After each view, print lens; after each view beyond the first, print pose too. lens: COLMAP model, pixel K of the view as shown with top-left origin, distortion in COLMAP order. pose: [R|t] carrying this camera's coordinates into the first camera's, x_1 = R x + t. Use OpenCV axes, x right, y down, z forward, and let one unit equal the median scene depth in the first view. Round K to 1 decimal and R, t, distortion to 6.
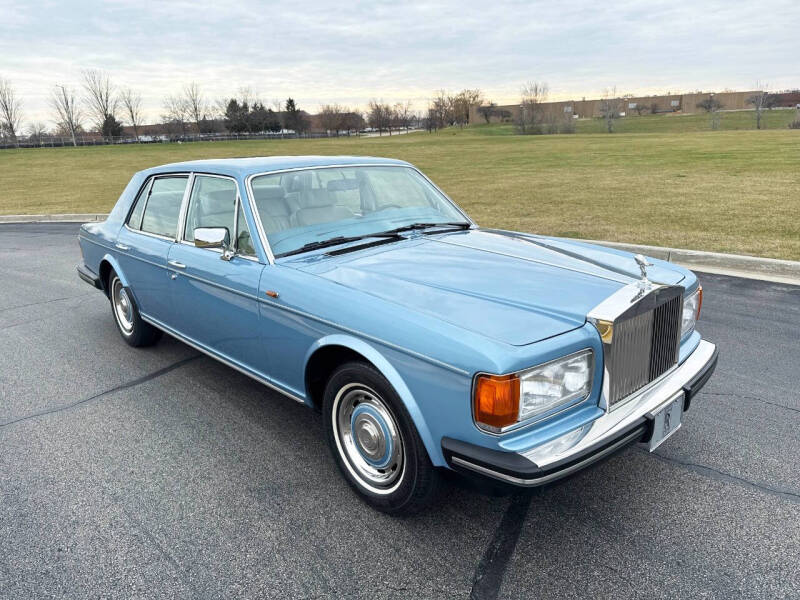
lens RADIAL K [[568.1, 0, 398.9], [0, 568.1, 299.7], [0, 0, 1]] dist [0.042377, -0.049954]
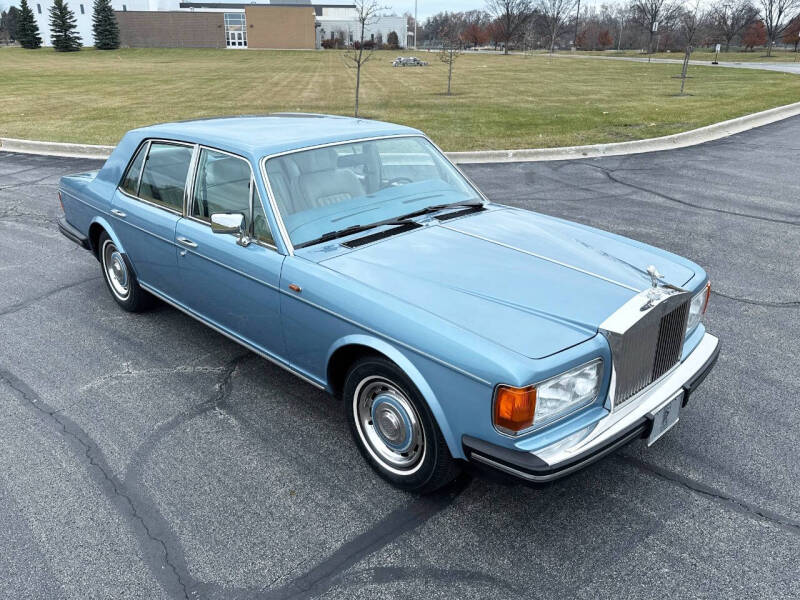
lens RADIAL K [[647.7, 0, 376.9], [0, 647.7, 314.9], [0, 0, 1]] dist [0.056425, -0.087663]
pose [[0.999865, 0.015895, 0.004106, -0.066521], [-0.016310, 0.990235, 0.138449, -0.108344], [-0.001865, -0.138497, 0.990361, -0.151297]]
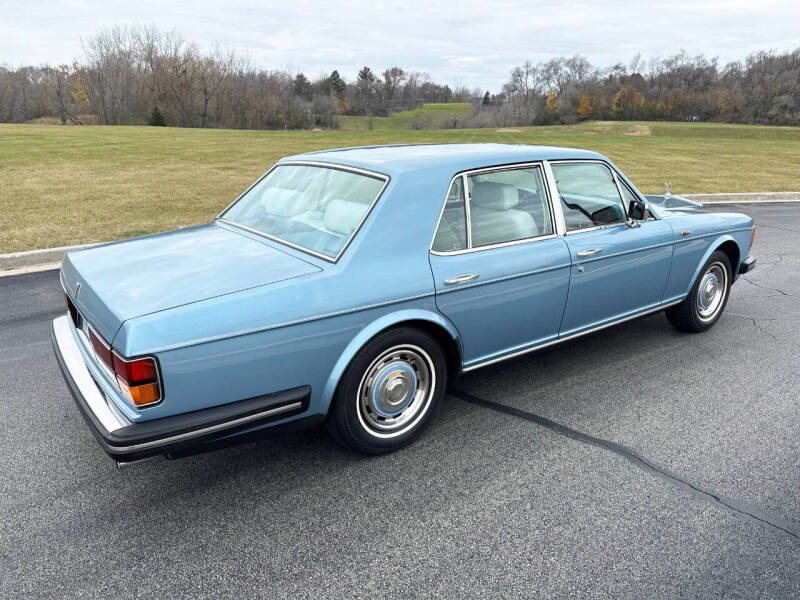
lens RADIAL K [[568.1, 0, 398.9], [0, 568.1, 299.7], [0, 0, 1]] dist [0.042377, -0.049954]
pose [[0.106811, -0.256766, 0.960553, -1.519950], [0.246870, 0.942676, 0.224536, -0.315923], [-0.963144, 0.213149, 0.164076, 1.286205]]
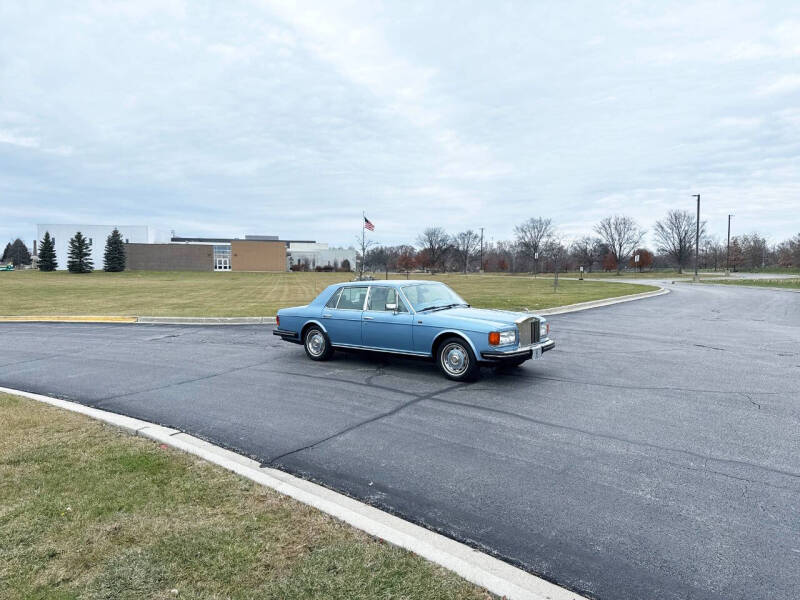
lens RADIAL K [[565.6, 0, 401.6], [0, 565.6, 296.7], [0, 0, 1]] dist [0.058363, -0.070391]
pose [[0.991098, 0.009479, 0.132795, -0.650152], [0.018054, 0.978680, -0.204597, 0.436228], [-0.131903, 0.205173, 0.969797, -1.847693]]
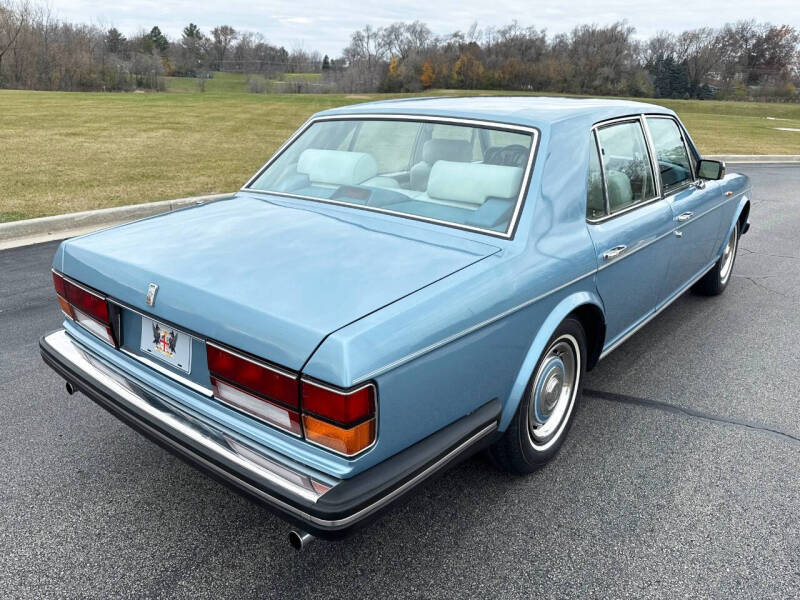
lens RADIAL K [[599.1, 0, 390.6], [0, 599.1, 284.5], [0, 0, 1]] dist [0.030452, -0.038212]
pose [[-0.139868, -0.269967, 0.952657, -1.375004], [0.240187, 0.924129, 0.297146, -0.388675], [-0.960597, 0.270377, -0.064413, 1.674739]]
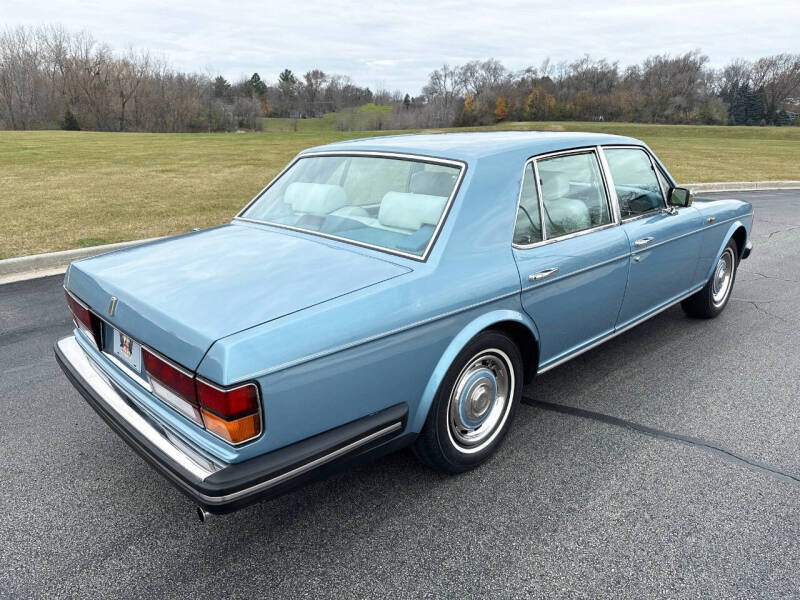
lens RADIAL K [[556.4, 0, 395.9], [0, 556.4, 304.2], [0, 0, 1]] dist [0.031014, -0.036750]
pose [[-0.018806, -0.268697, 0.963041, -1.424929], [0.261912, 0.928251, 0.264105, -0.348669], [-0.964908, 0.257199, 0.052918, 1.503229]]
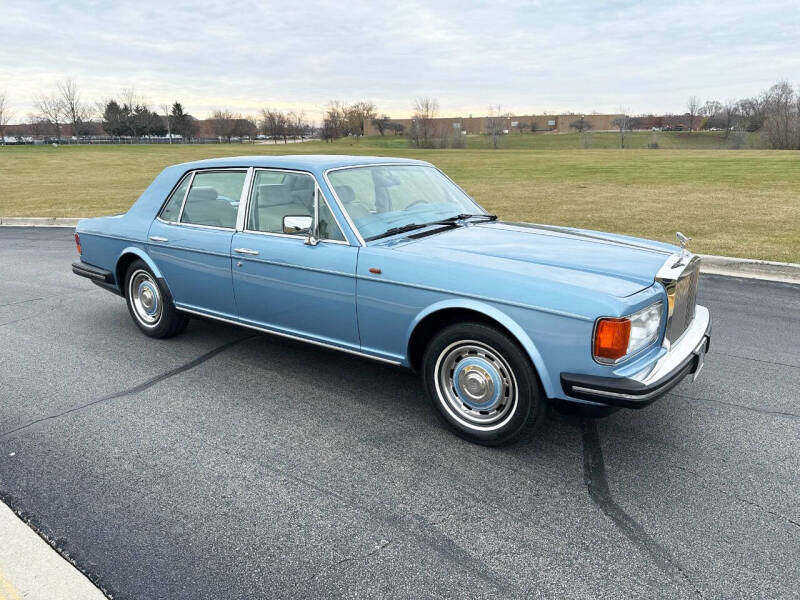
lens RADIAL K [[565.6, 0, 401.6], [0, 565.6, 296.7], [0, 0, 1]] dist [0.058363, -0.070391]
pose [[0.981810, -0.020956, 0.188708, -0.332821], [0.025110, 0.999492, -0.019646, 0.057527], [-0.188201, 0.024027, 0.981837, -0.119918]]
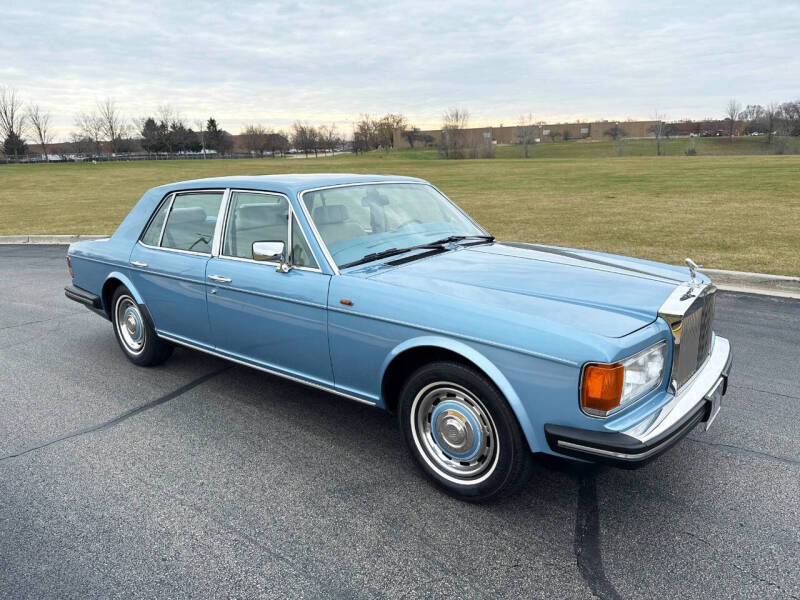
lens RADIAL K [[568.1, 0, 398.9], [0, 568.1, 299.7], [0, 0, 1]] dist [0.042377, -0.049954]
pose [[0.991314, -0.020904, 0.129842, -0.224535], [0.025664, 0.999055, -0.035092, 0.021183], [-0.128986, 0.038120, 0.990914, -0.045249]]
